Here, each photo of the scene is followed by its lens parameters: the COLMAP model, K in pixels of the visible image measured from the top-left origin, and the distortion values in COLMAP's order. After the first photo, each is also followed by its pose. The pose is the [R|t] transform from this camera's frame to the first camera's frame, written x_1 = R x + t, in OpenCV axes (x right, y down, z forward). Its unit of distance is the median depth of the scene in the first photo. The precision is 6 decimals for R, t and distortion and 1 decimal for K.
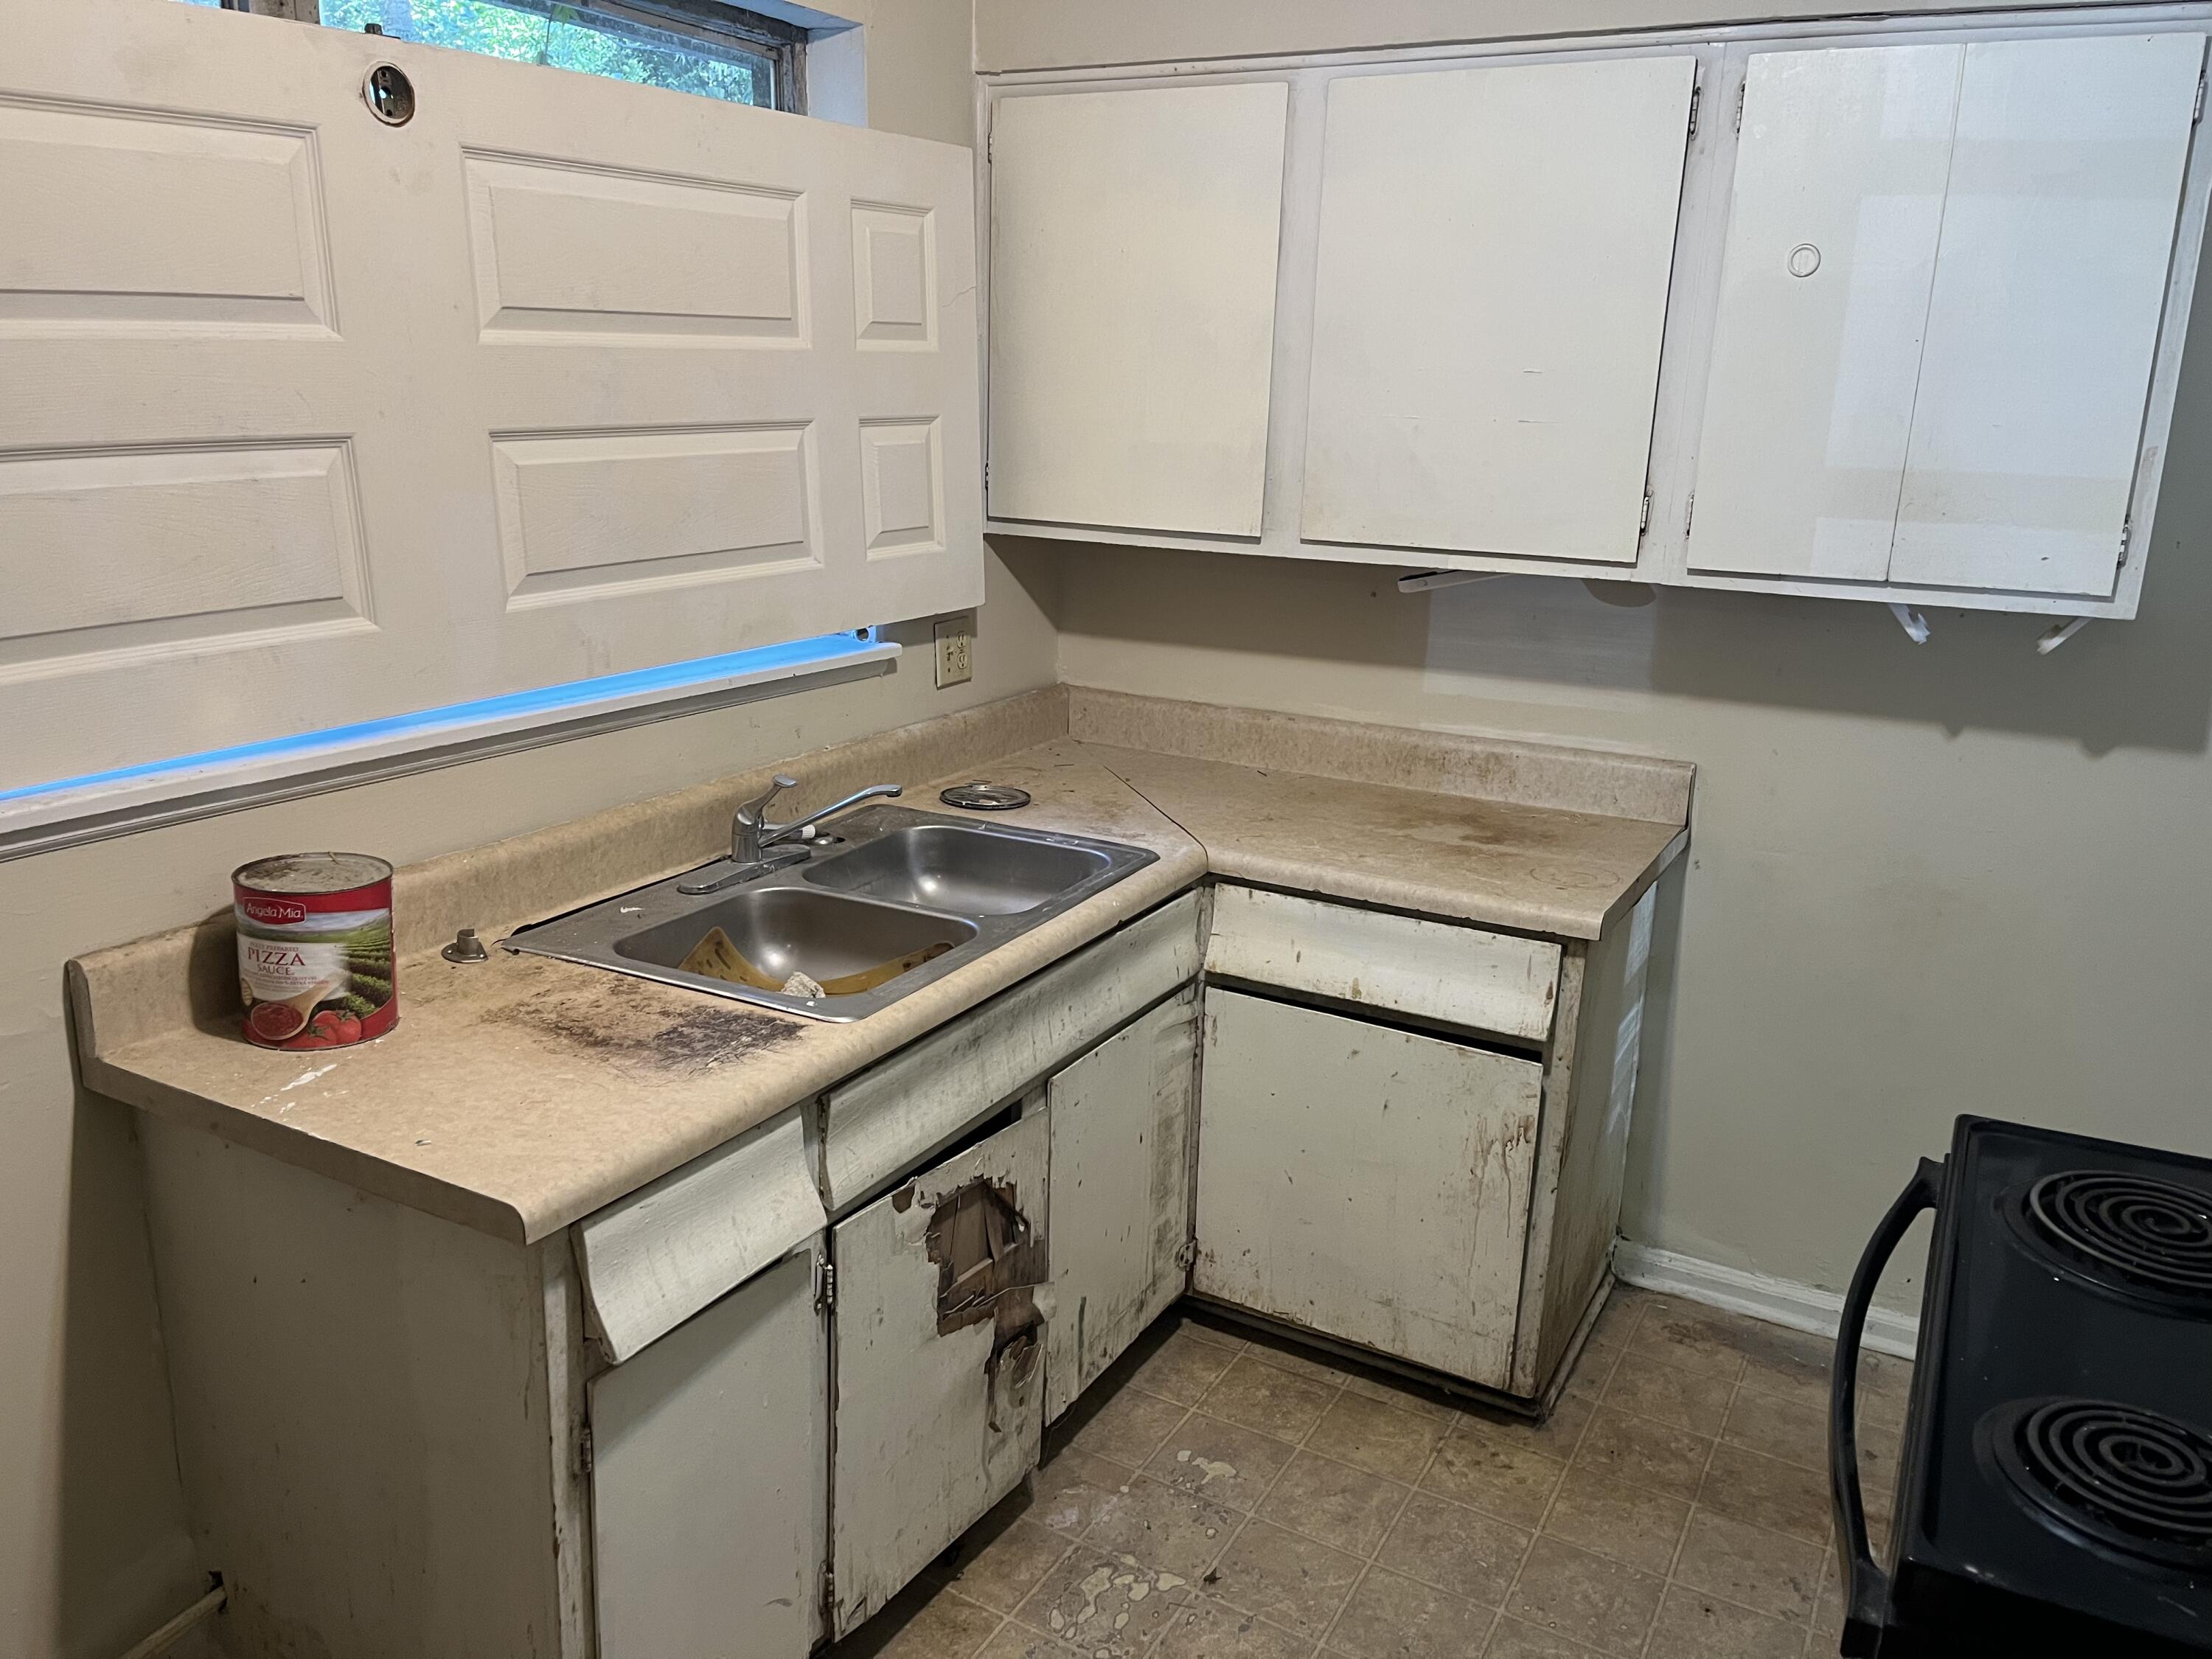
lens RADIAL K [[1670.7, 0, 1106.8], [0, 1670.7, 820.1], [0, 0, 1]] dist [-0.006877, -0.037400]
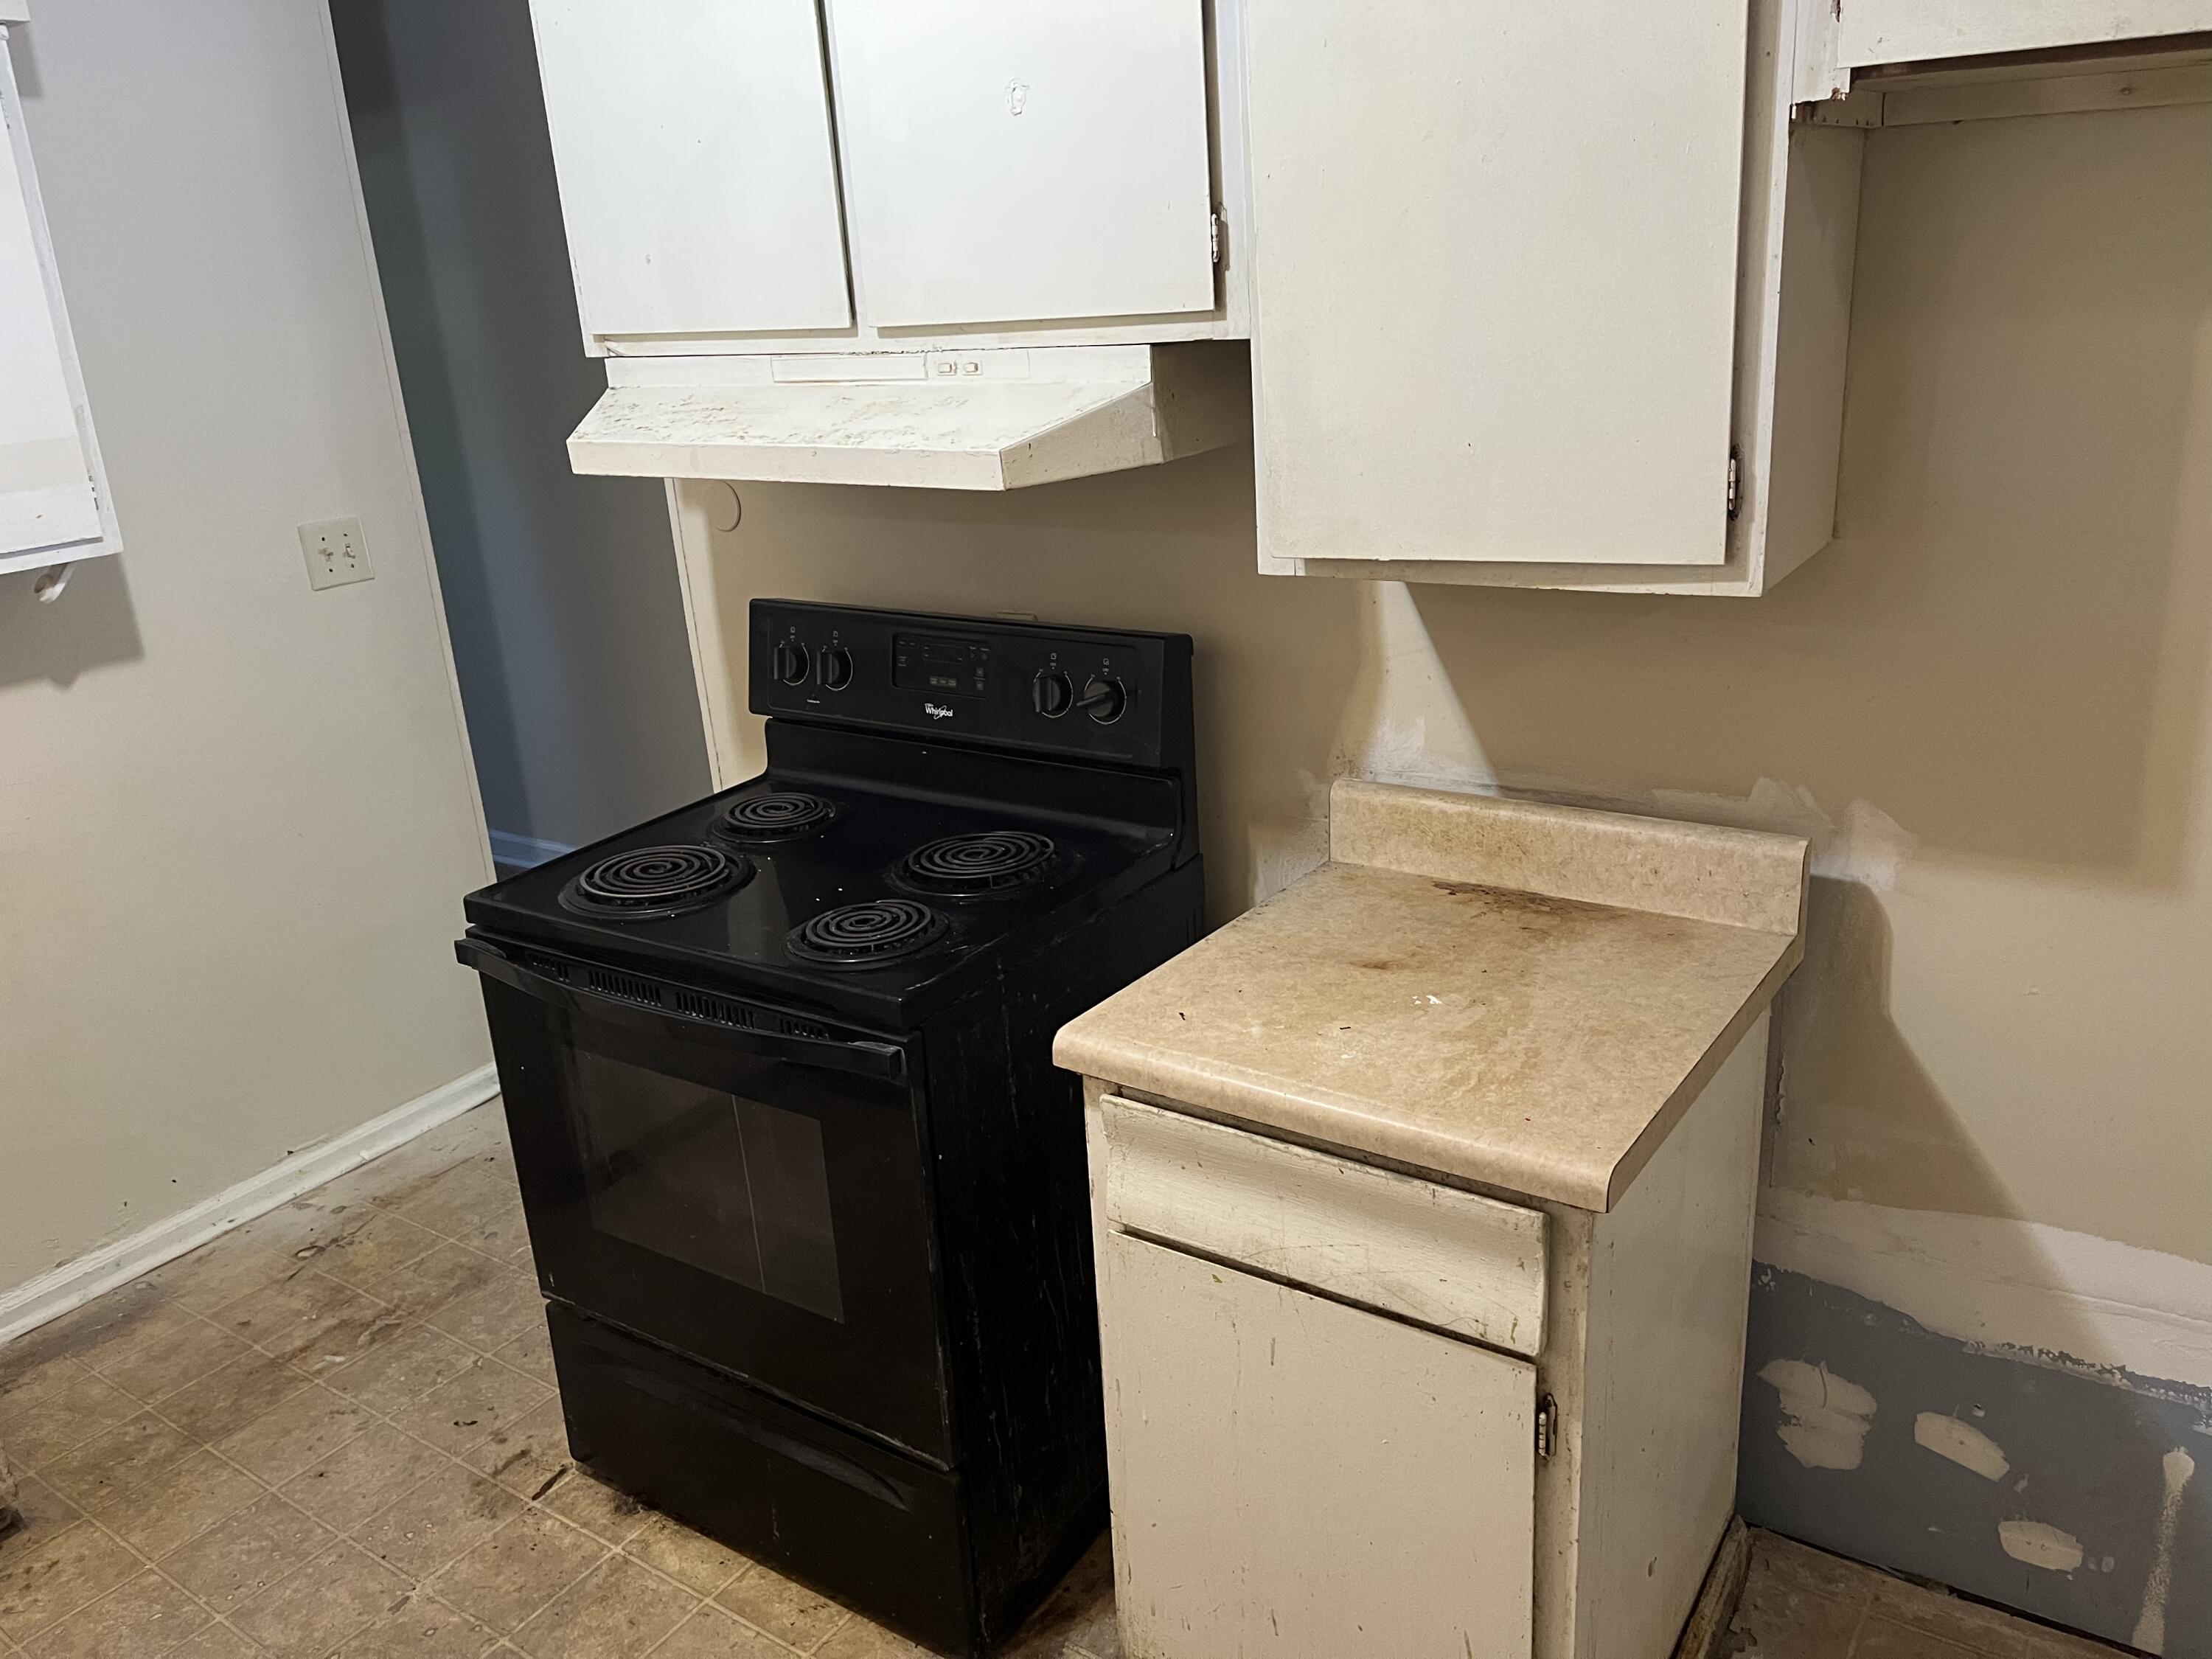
lens RADIAL K [[1670.7, 0, 1107.3], [0, 1670.7, 831.5], [0, 0, 1]] dist [-0.006877, -0.037400]
pose [[0.079095, -0.354783, 0.931597, -0.429591], [0.318605, 0.894506, 0.313608, -0.079943], [-0.944582, 0.272006, 0.183787, 0.165512]]
